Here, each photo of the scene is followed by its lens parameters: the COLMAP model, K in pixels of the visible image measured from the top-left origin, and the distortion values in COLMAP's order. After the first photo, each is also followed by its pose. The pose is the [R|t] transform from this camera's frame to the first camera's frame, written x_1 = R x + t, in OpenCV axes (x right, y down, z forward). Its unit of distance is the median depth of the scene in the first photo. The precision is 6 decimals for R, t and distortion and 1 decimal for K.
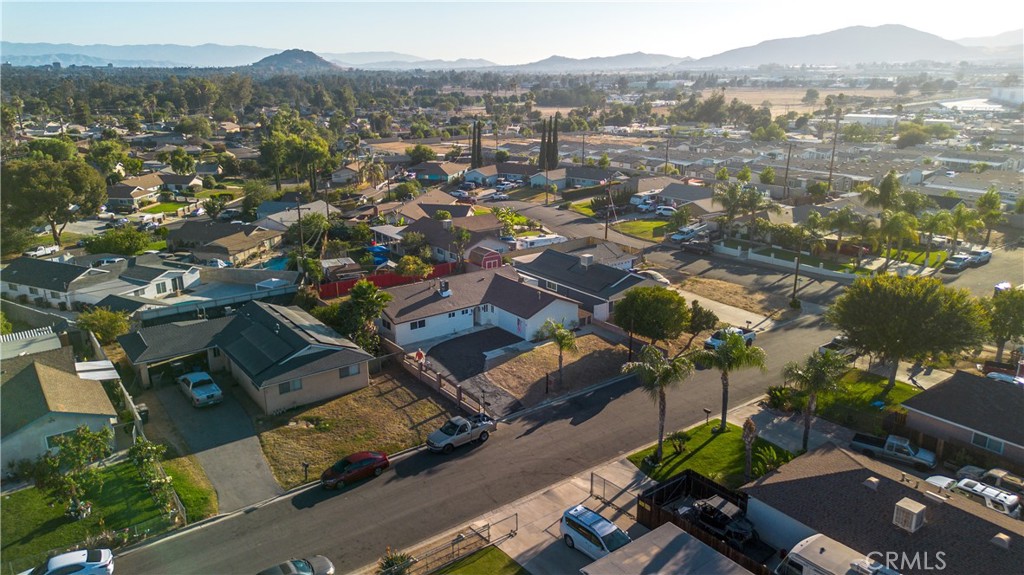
lens RADIAL K [[723.7, 0, 508.0], [0, 723.7, 290.1], [0, 0, 1]] dist [0.095692, -0.119407]
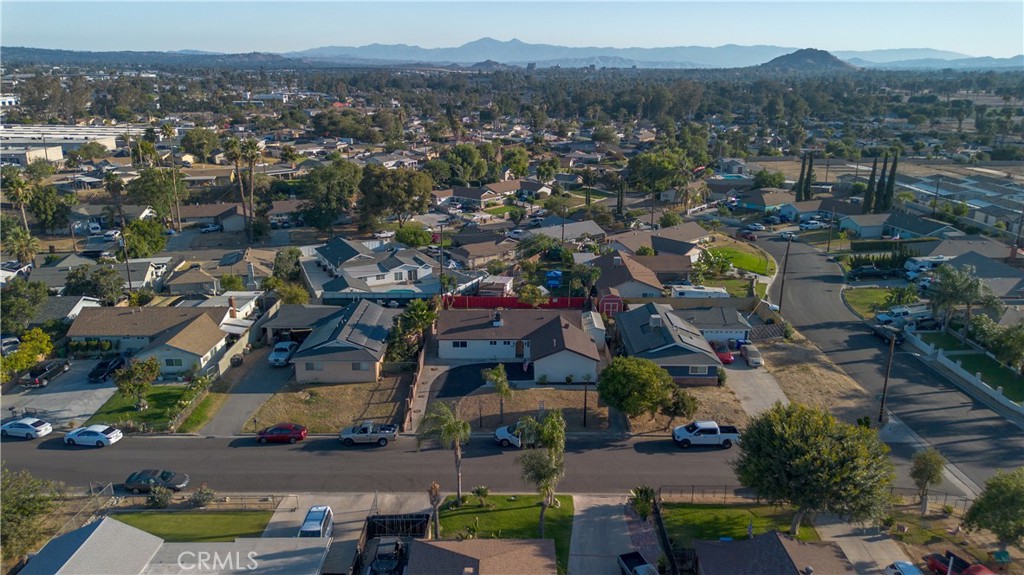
lens RADIAL K [[723.7, 0, 508.0], [0, 723.7, 290.1], [0, 0, 1]] dist [0.095692, -0.119407]
pose [[0.797638, 0.178566, -0.576096, 0.453747], [-0.178268, 0.982292, 0.057648, -0.091677], [0.576189, 0.056717, 0.815346, 0.053834]]
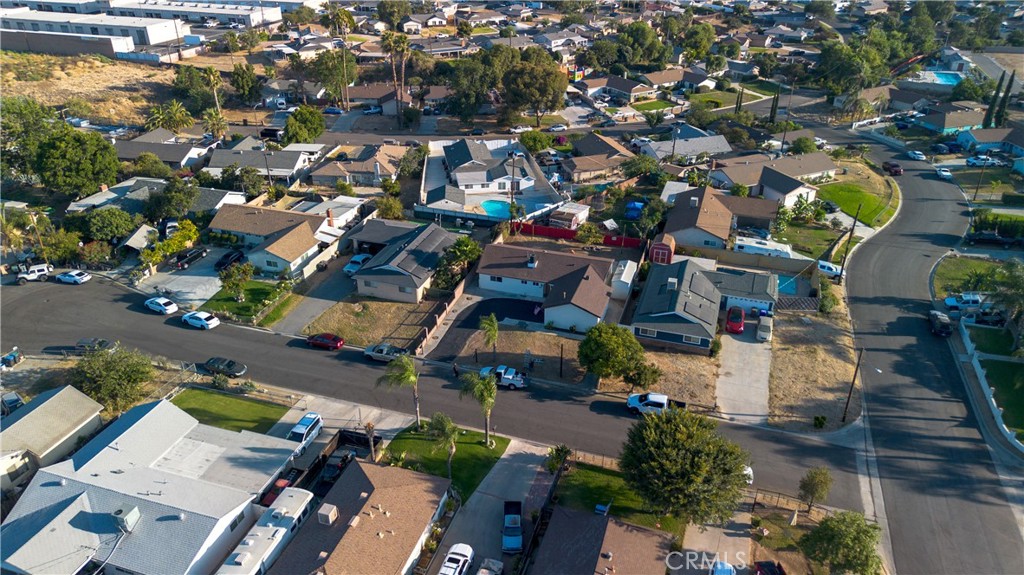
lens RADIAL K [[723.7, 0, 508.0], [0, 723.7, 290.1], [0, 0, 1]] dist [0.095692, -0.119407]
pose [[0.574817, 0.396778, -0.715649, 0.647048], [-0.240972, 0.917872, 0.315346, -0.273234], [0.781996, -0.008814, 0.623221, 0.129516]]
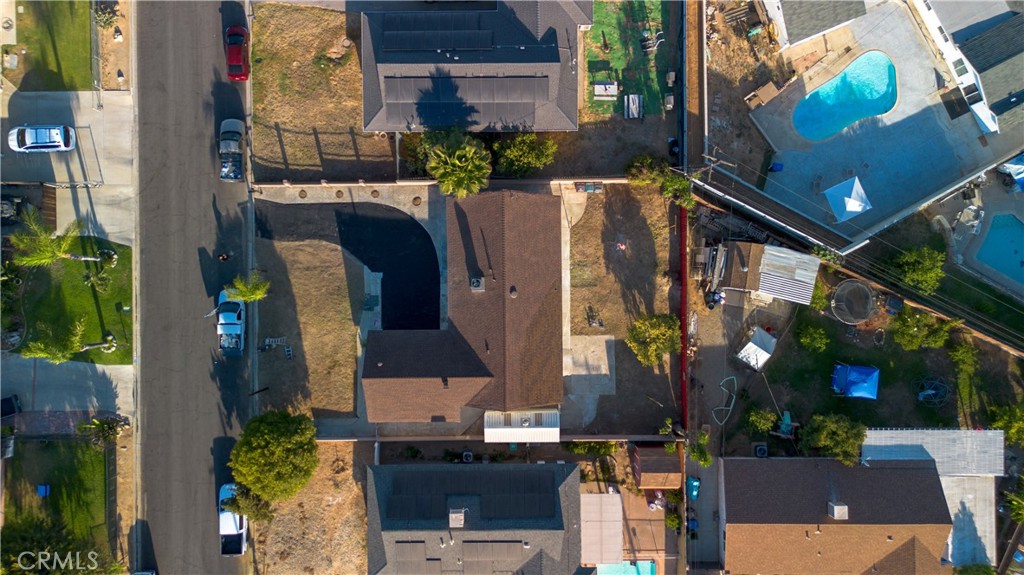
lens RADIAL K [[723.7, 0, 508.0], [0, 723.7, 290.1], [0, 0, 1]] dist [0.095692, -0.119407]
pose [[-0.590932, 0.806721, -0.000687, -0.079303], [-0.228961, -0.166900, 0.959021, -0.587881], [0.773548, 0.566874, 0.283334, 0.635773]]
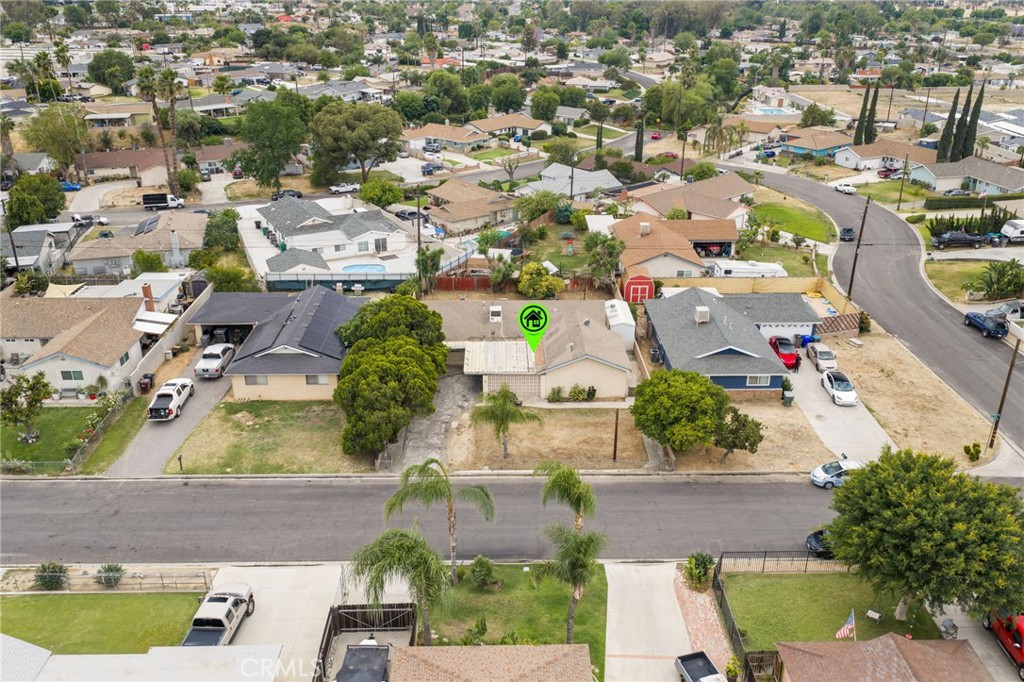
lens RADIAL K [[841.2, 0, 511.7], [0, 841.2, 358.4], [0, 0, 1]] dist [0.002724, 0.001043]
pose [[0.810969, 0.248063, -0.529901, 0.376108], [-0.174044, 0.966954, 0.186301, -0.111309], [0.558604, -0.058858, 0.827344, 0.130110]]
